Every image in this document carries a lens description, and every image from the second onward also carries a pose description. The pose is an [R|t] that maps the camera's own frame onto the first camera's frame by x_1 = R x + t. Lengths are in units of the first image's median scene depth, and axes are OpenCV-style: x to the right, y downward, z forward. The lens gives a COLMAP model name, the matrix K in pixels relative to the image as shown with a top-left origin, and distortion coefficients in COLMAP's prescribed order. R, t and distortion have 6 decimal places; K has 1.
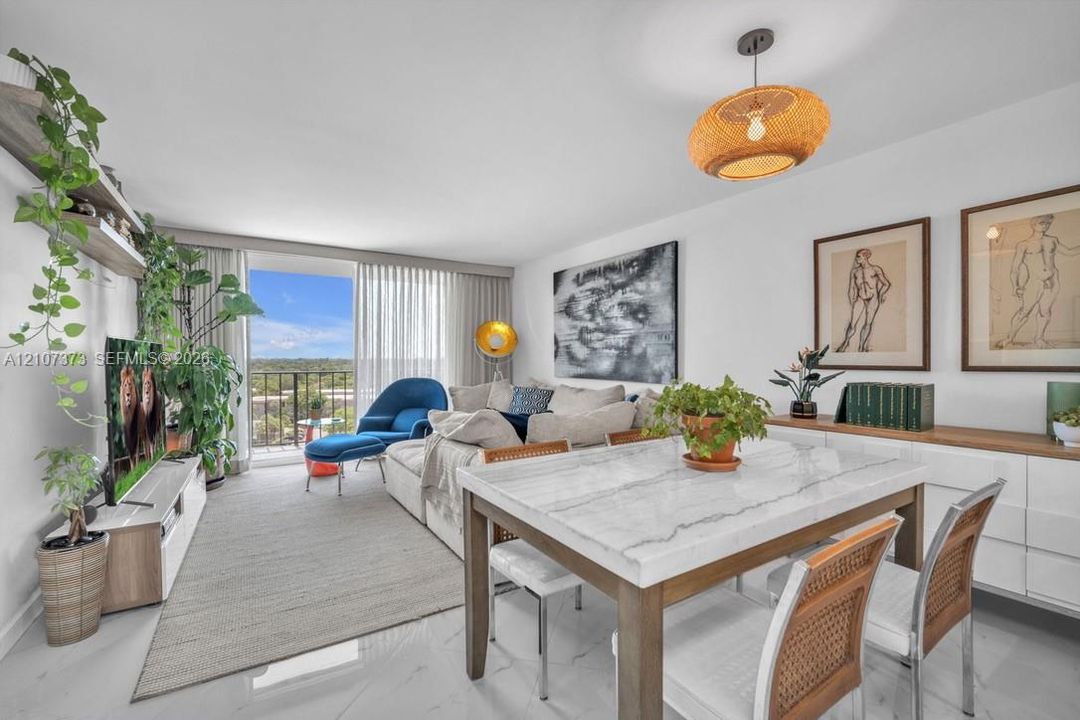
lens RADIAL K [[465.9, 0, 545.5], [0, 465.9, 366.9], [0, 0, 1]] dist [-0.011125, 0.000108]
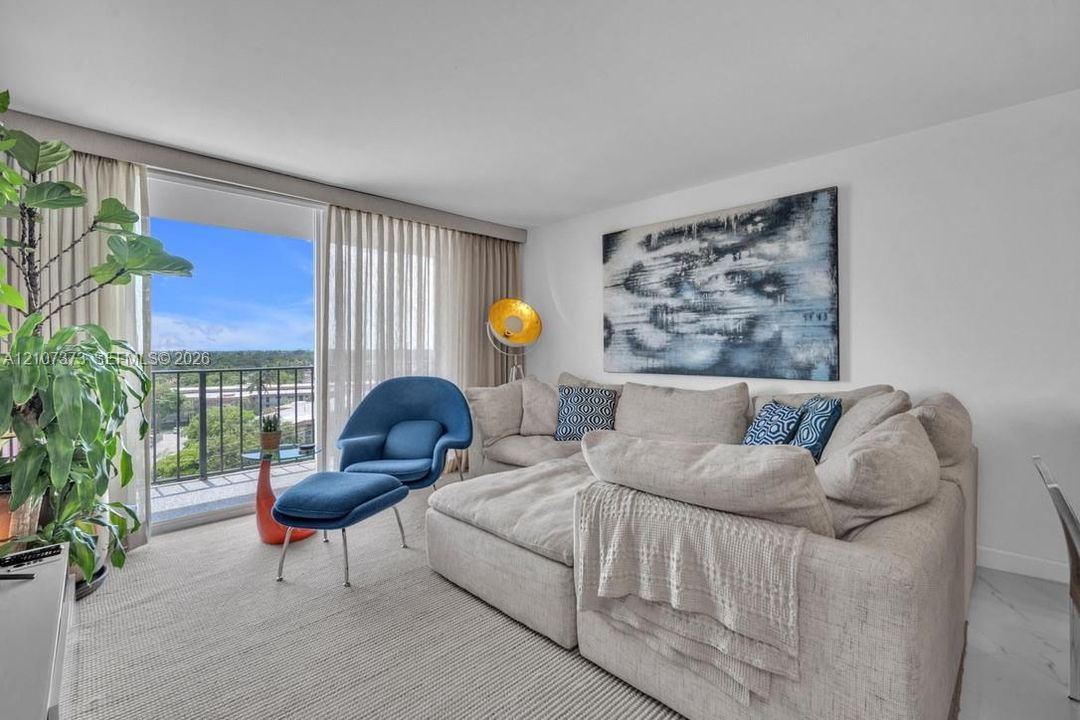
lens RADIAL K [[465.9, 0, 543.1], [0, 465.9, 351.2], [0, 0, 1]] dist [-0.011125, 0.000108]
pose [[0.975703, -0.008275, 0.218942, -0.307206], [0.011268, 0.999859, -0.012427, -0.004775], [-0.218809, 0.014592, 0.975659, 0.352686]]
